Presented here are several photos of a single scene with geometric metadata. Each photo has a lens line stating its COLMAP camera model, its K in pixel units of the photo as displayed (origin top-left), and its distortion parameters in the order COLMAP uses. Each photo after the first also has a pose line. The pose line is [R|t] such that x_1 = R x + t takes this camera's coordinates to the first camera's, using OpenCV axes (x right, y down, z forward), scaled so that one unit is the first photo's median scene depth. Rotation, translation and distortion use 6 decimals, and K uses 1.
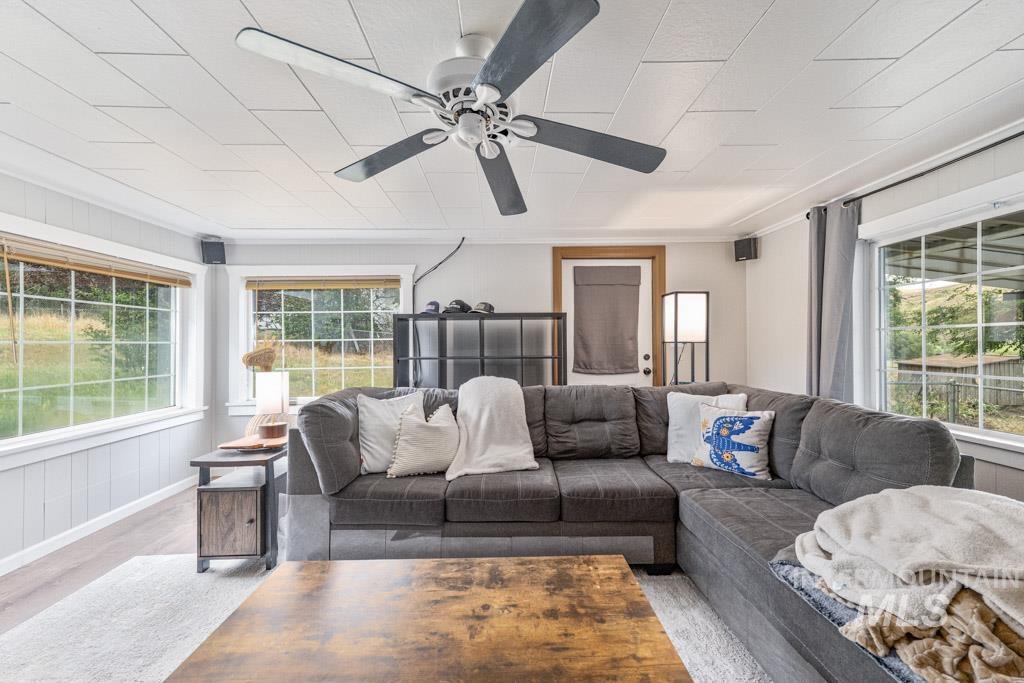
lens RADIAL K [[410.5, 0, 508.5], [0, 410.5, 342.3], [0, 0, 1]] dist [0.014043, 0.000098]
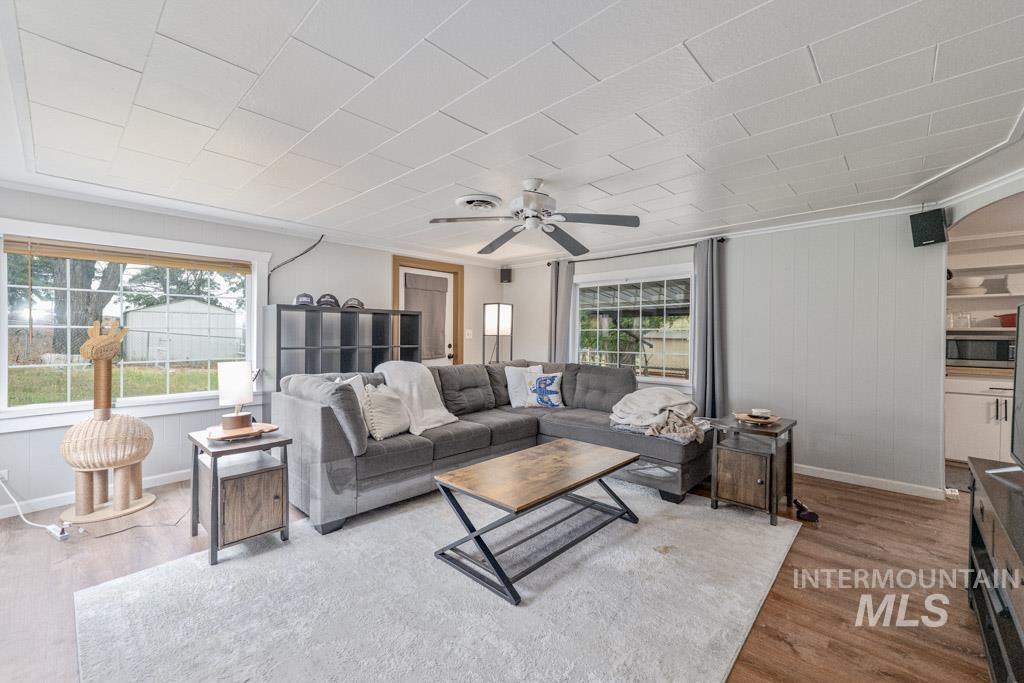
lens RADIAL K [[410.5, 0, 507.0], [0, 410.5, 341.3], [0, 0, 1]] dist [0.014043, 0.000098]
pose [[0.708138, 0.000910, 0.706073, -0.797605], [-0.012941, 0.999848, 0.011690, 0.003867], [-0.705955, -0.017415, 0.708042, -0.147996]]
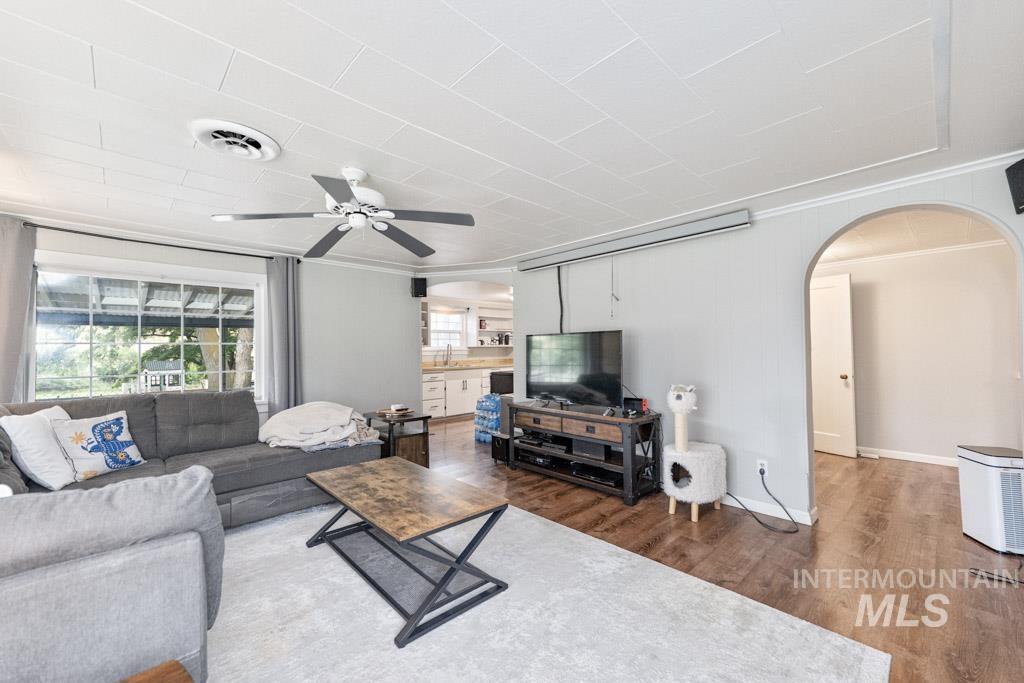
lens RADIAL K [[410.5, 0, 495.9], [0, 410.5, 341.6], [0, 0, 1]] dist [0.014043, 0.000098]
pose [[-0.638925, 0.026239, 0.768822, -0.900683], [0.011381, 0.999631, -0.024658, 0.006804], [-0.769185, -0.007004, -0.638988, 0.855707]]
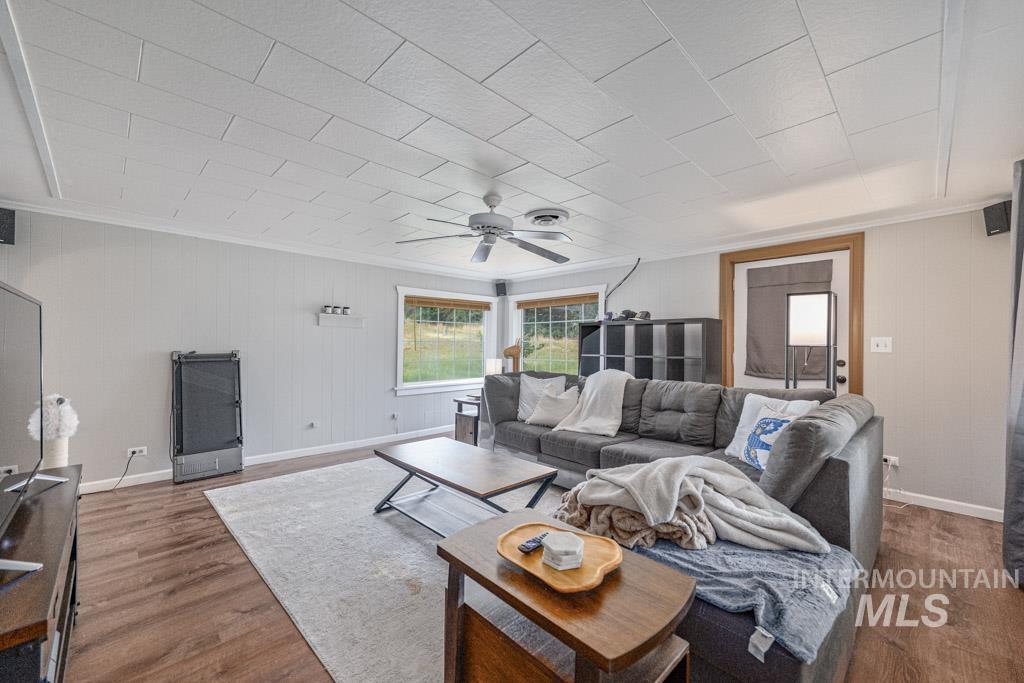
lens RADIAL K [[410.5, 0, 514.9], [0, 410.5, 343.3], [0, 0, 1]] dist [0.014043, 0.000098]
pose [[0.685953, 0.010550, -0.727570, 0.802932], [-0.010009, 0.999937, 0.005064, -0.005870], [0.727577, 0.003809, 0.686015, -0.165263]]
